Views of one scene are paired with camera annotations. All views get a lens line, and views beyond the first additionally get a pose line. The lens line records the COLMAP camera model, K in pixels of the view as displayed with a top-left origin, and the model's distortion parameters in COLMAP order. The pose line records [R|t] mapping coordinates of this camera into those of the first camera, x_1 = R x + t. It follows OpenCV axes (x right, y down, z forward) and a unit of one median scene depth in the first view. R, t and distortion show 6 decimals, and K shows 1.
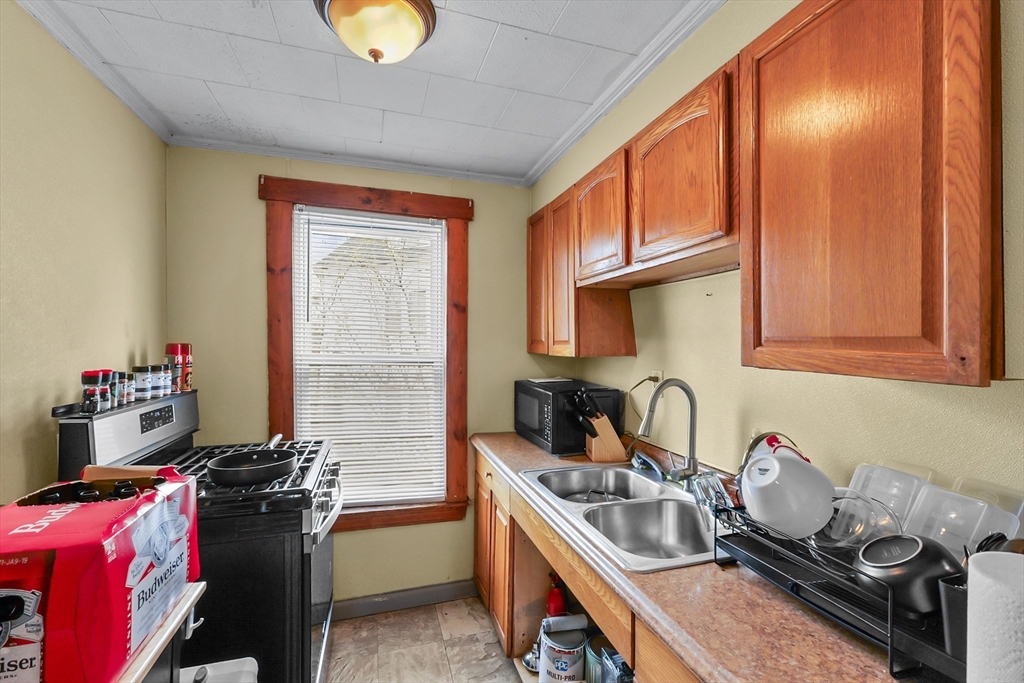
lens RADIAL K [[455.3, 0, 509.0], [0, 455.3, 337.7], [0, 0, 1]] dist [0.003081, 0.000345]
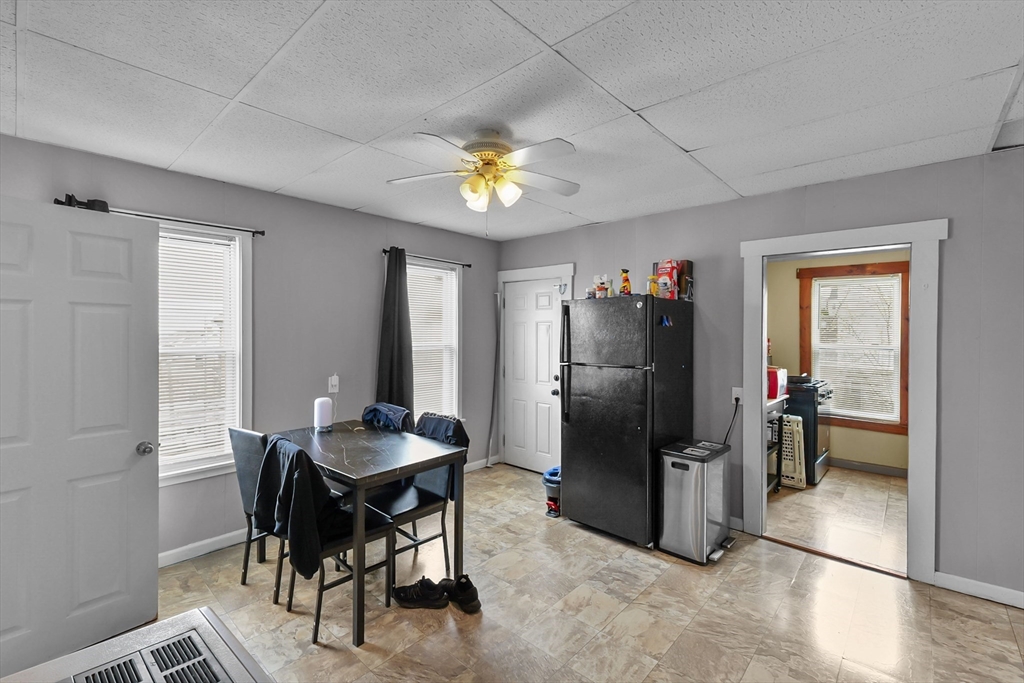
lens RADIAL K [[455.3, 0, 510.2], [0, 455.3, 337.5], [0, 0, 1]] dist [0.003081, 0.000345]
pose [[0.527194, 0.011429, -0.849668, 0.694009], [-0.003817, 0.999931, 0.011082, -0.013931], [0.849736, -0.002599, 0.527202, -1.534909]]
